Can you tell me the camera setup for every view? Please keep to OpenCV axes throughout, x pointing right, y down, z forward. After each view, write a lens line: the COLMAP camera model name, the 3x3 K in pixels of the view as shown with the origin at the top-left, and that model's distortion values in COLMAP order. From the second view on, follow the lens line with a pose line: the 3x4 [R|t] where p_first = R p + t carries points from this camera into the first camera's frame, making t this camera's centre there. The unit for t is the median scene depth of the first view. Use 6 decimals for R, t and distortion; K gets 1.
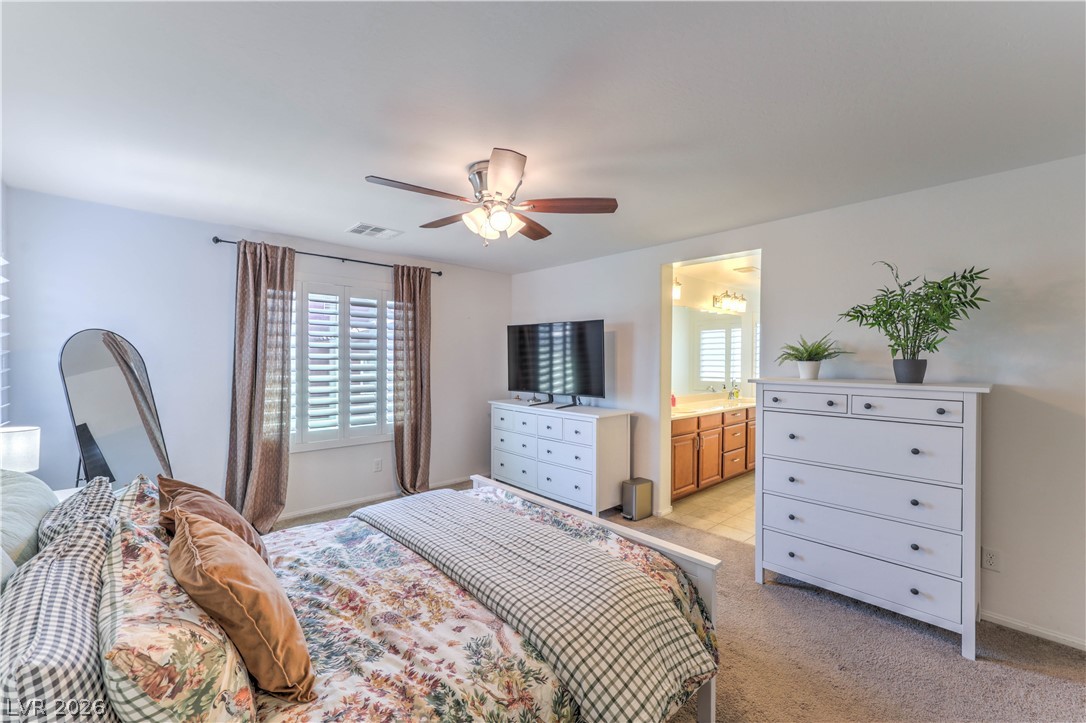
lens RADIAL K [[434.7, 0, 543.9], [0, 434.7, 363.6], [0, 0, 1]] dist [0.000755, 0.000136]
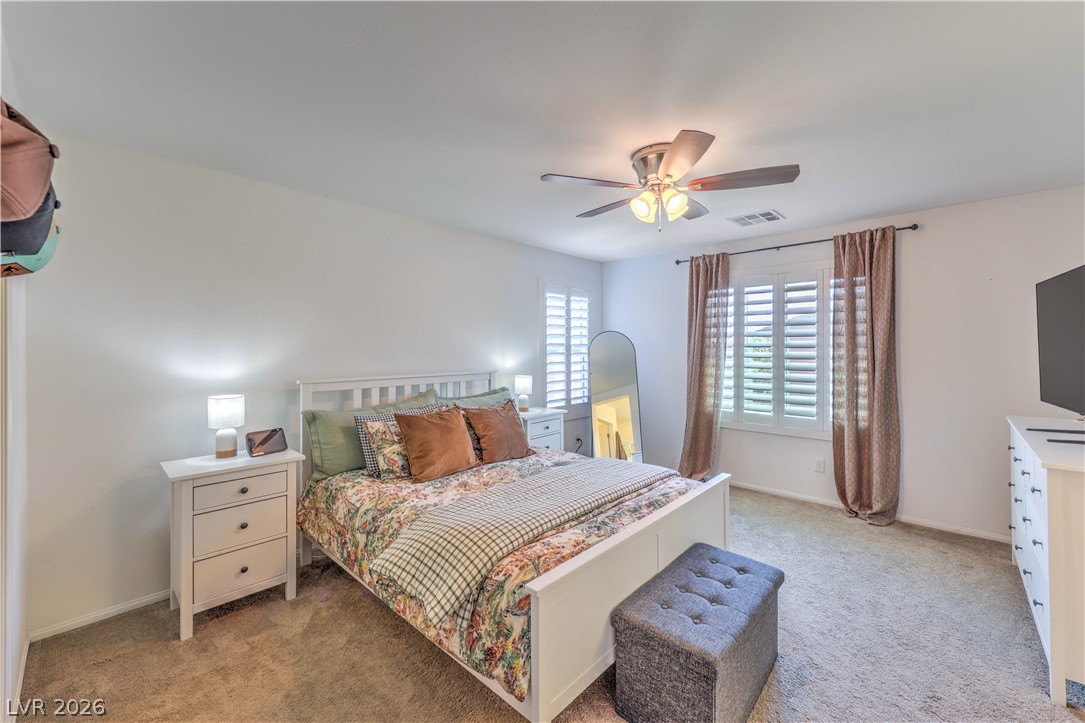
lens RADIAL K [[427.4, 0, 554.9], [0, 427.4, 362.0], [0, 0, 1]] dist [0.000046, -0.000026]
pose [[0.088008, 0.022642, -0.995862, 0.497109], [-0.013262, 0.999680, 0.021556, 0.010499], [0.996031, 0.011310, 0.088280, 0.414260]]
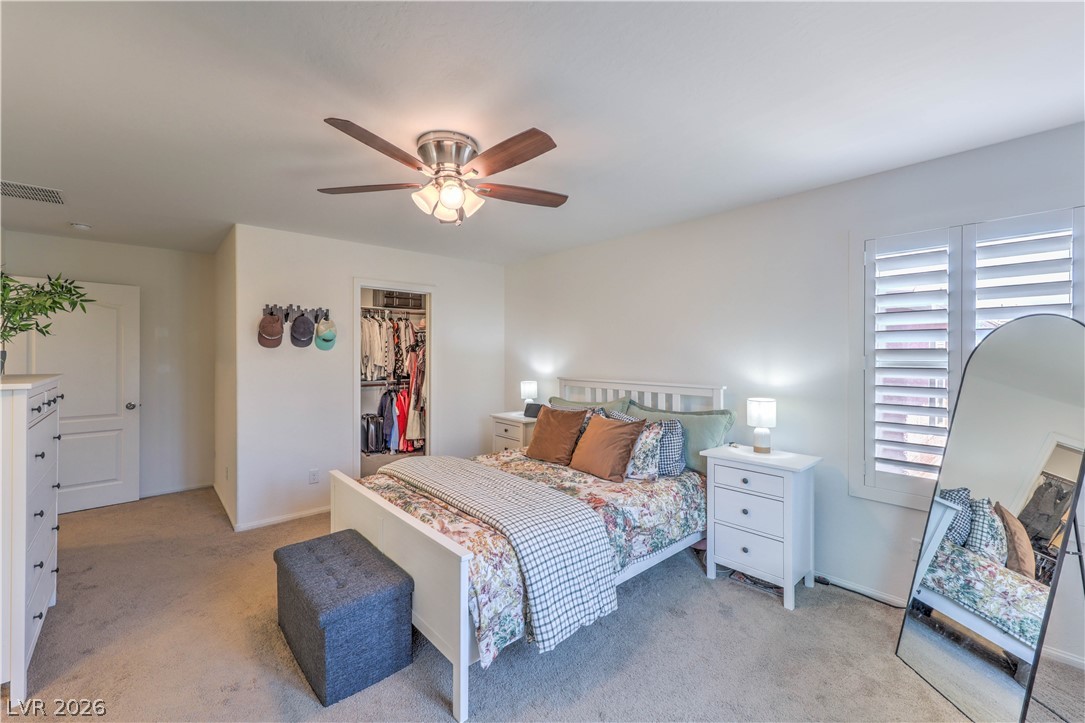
lens RADIAL K [[438.6, 0, 542.9], [0, 438.6, 356.2], [0, 0, 1]] dist [-0.072421, 0.000029]
pose [[-0.999852, -0.013874, 0.010131, -0.170316], [-0.013840, 0.999898, 0.003438, 0.006132], [-0.010178, 0.003298, -0.999943, 1.104824]]
